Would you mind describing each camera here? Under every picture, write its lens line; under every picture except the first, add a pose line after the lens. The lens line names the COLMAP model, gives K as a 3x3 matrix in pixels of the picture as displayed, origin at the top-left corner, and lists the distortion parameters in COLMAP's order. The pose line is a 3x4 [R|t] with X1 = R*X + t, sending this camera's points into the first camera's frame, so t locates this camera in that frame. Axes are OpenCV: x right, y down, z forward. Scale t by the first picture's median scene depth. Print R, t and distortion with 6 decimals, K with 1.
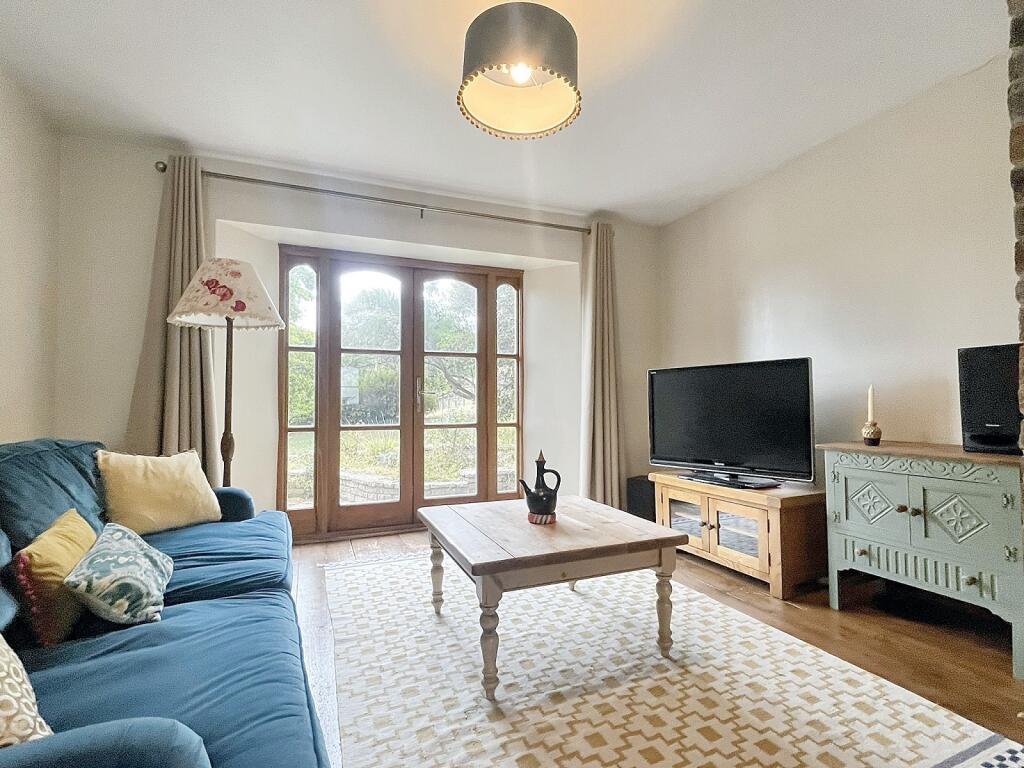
lens RADIAL K [[492.2, 0, 513.8], [0, 492.2, 385.7], [0, 0, 1]] dist [0.000829, -0.001375]
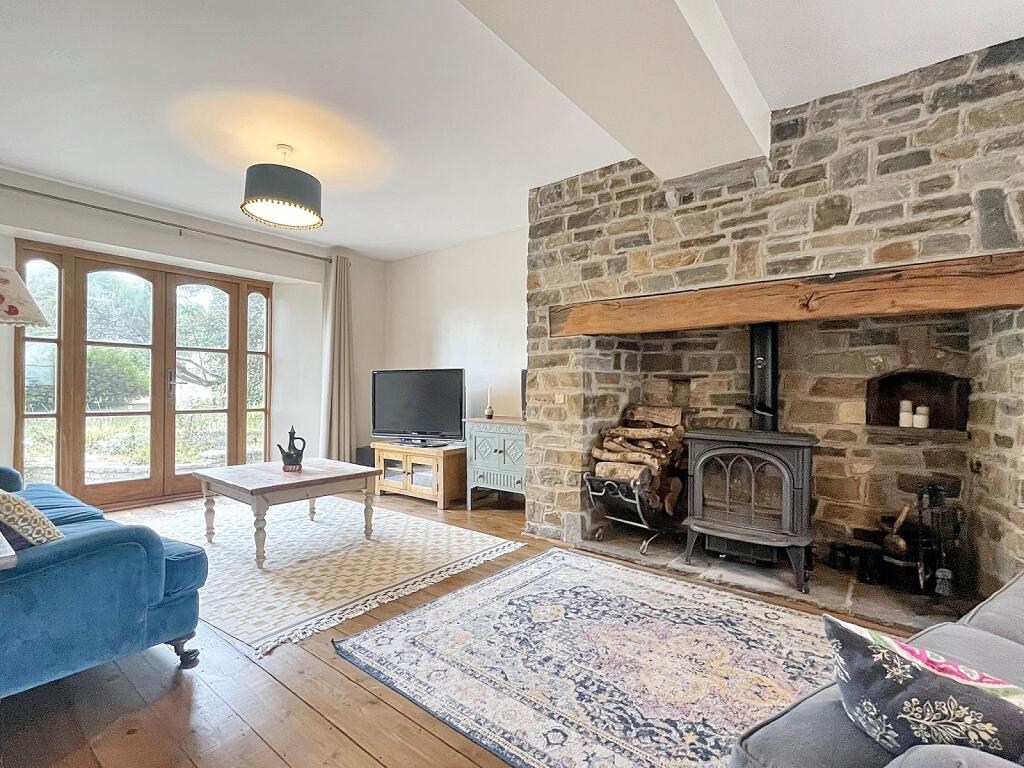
lens RADIAL K [[492.2, 0, 514.7], [0, 492.2, 387.2], [0, 0, 1]] dist [0.000829, -0.001375]
pose [[0.874794, 0.013008, 0.484321, -0.072555], [-0.029187, 0.999239, 0.025881, -0.042961], [-0.483616, -0.036776, 0.874507, -0.594725]]
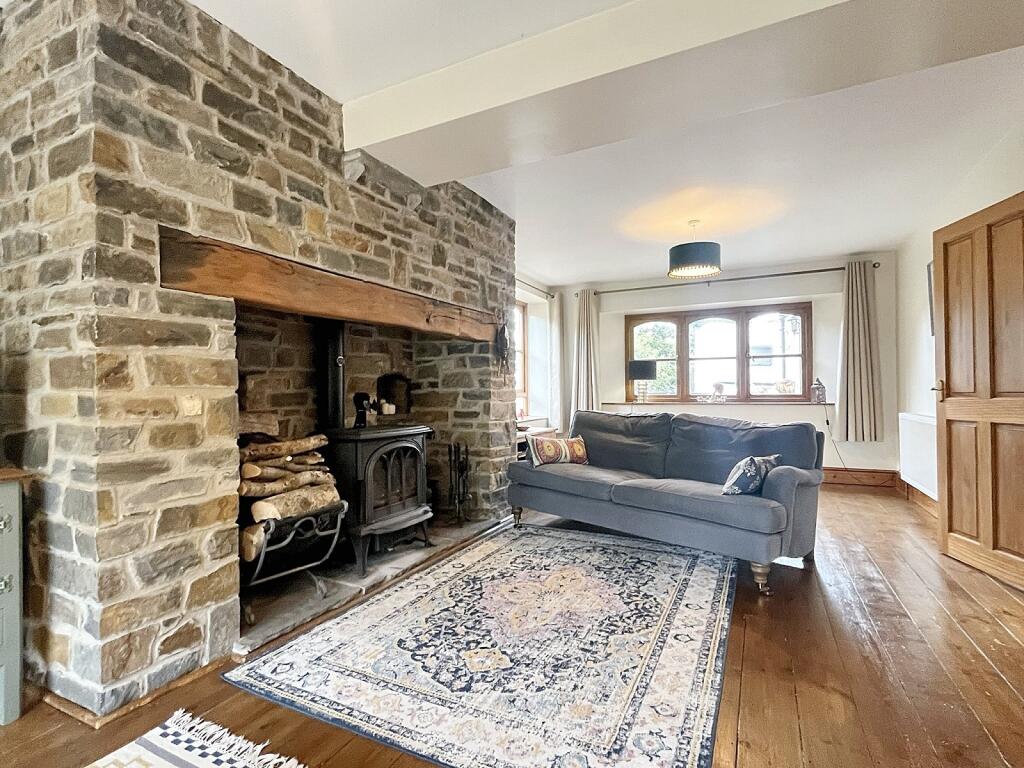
lens RADIAL K [[492.2, 0, 518.1], [0, 492.2, 387.1], [0, 0, 1]] dist [0.000829, -0.001375]
pose [[-0.661179, 0.015262, 0.750073, -0.175102], [-0.012258, 0.999440, -0.031142, 0.009009], [-0.750128, -0.029785, -0.660621, 0.676635]]
